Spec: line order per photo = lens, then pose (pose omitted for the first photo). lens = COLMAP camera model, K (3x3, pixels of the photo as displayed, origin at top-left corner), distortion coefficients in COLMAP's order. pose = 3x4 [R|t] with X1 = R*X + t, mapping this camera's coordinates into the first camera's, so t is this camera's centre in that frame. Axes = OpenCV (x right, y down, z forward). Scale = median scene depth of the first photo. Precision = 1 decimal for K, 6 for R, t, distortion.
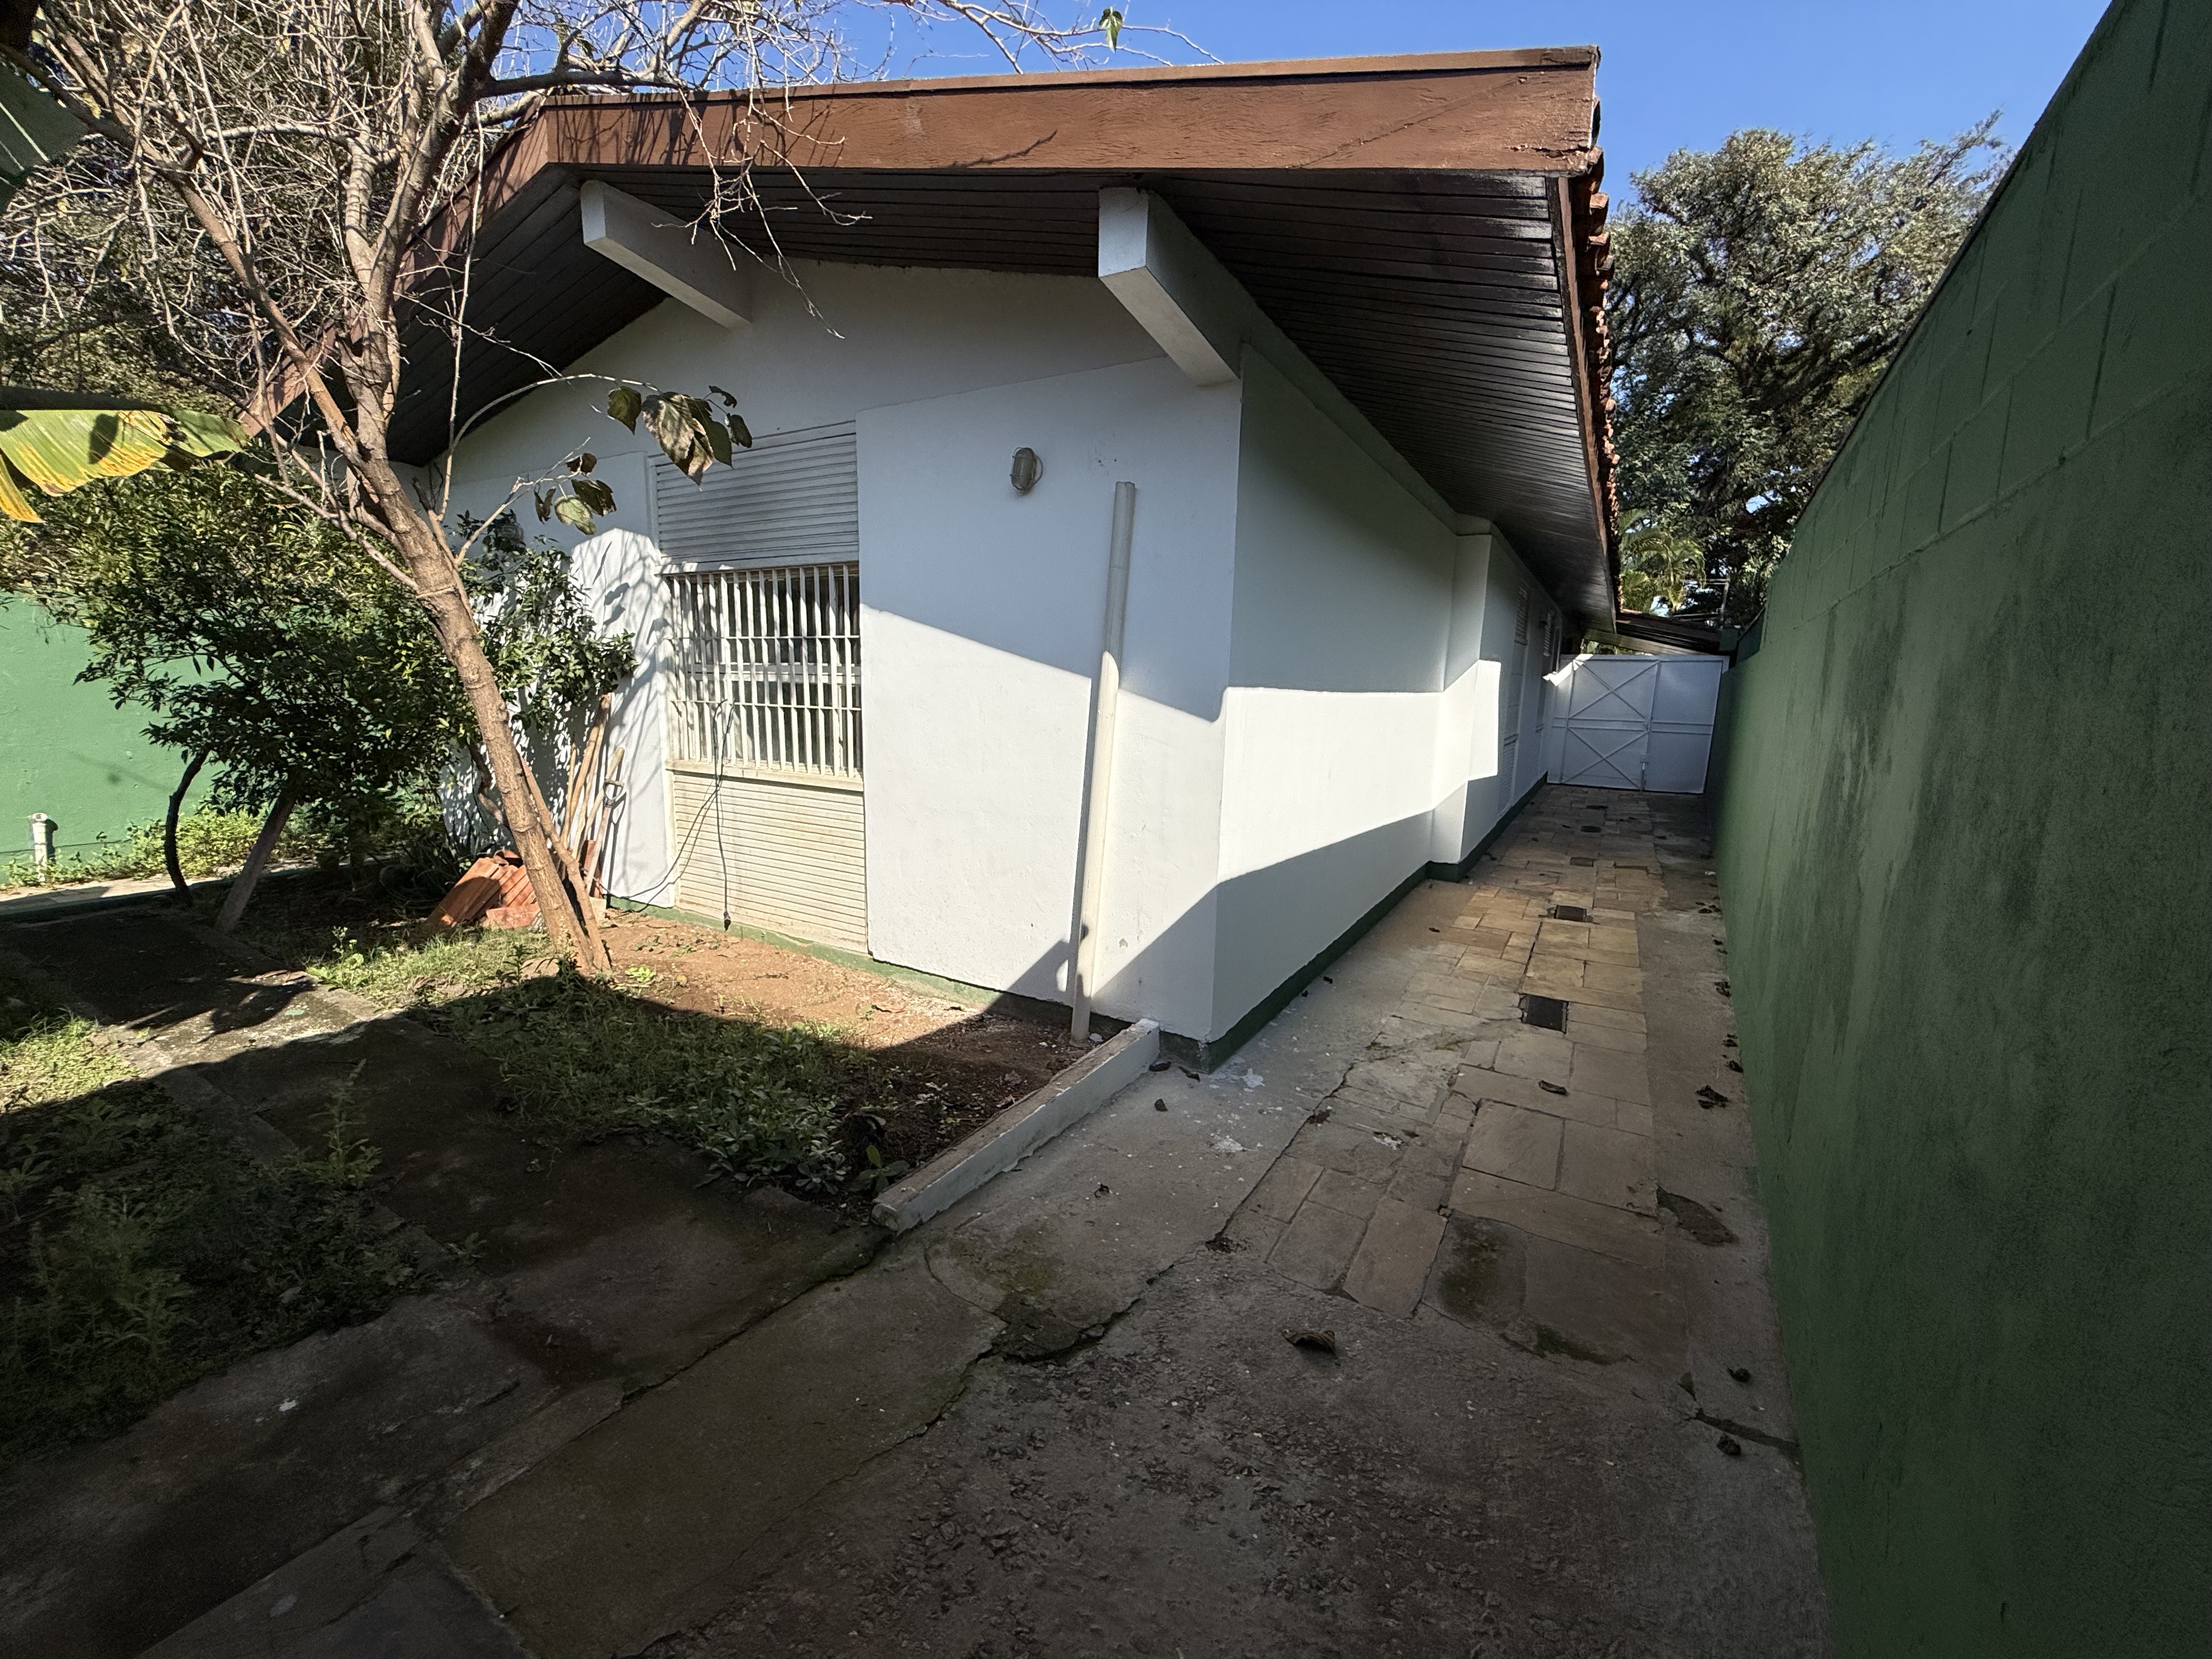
lens RADIAL K [[889.3, 0, 1098.3], [0, 889.3, 824.0], [0, 0, 1]] dist [-0.001440, 0.000122]
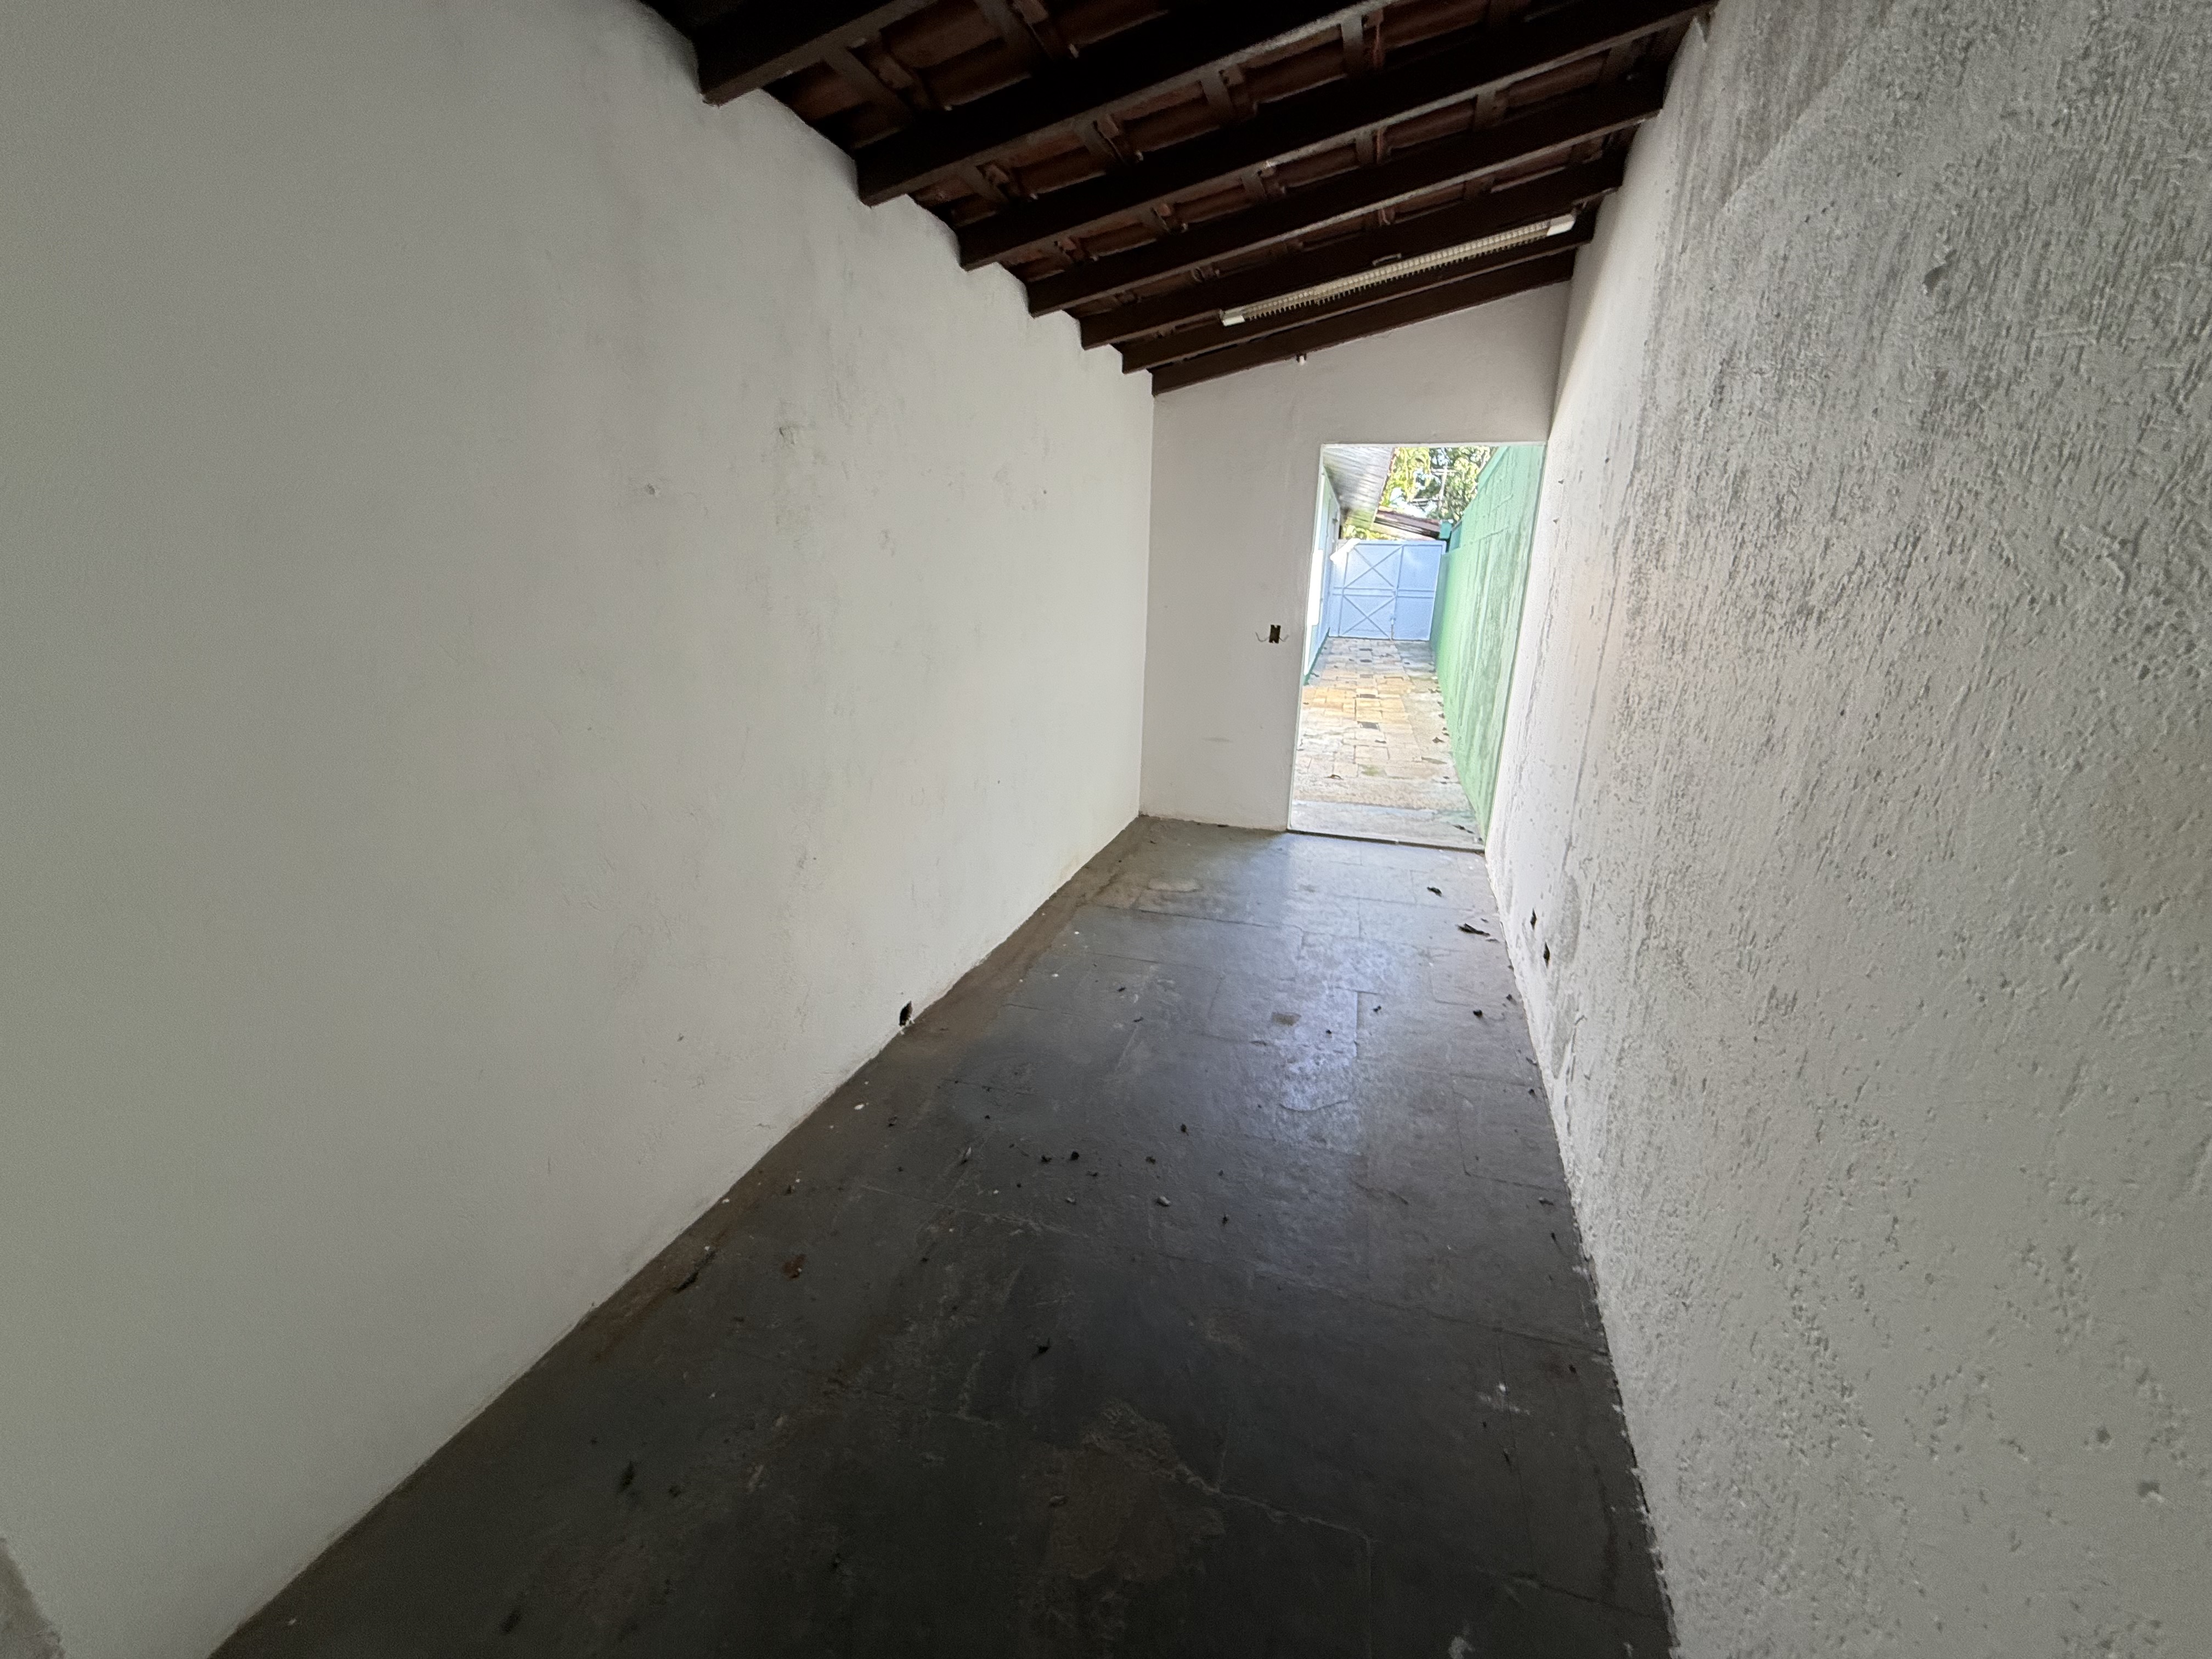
lens RADIAL K [[889.3, 0, 1098.3], [0, 889.3, 824.0], [0, 0, 1]] dist [-0.001440, 0.000122]
pose [[0.967084, -0.046986, 0.250080, -0.384796], [0.010369, 0.989264, 0.145770, 0.071198], [-0.254244, -0.138378, 0.957189, -0.523968]]
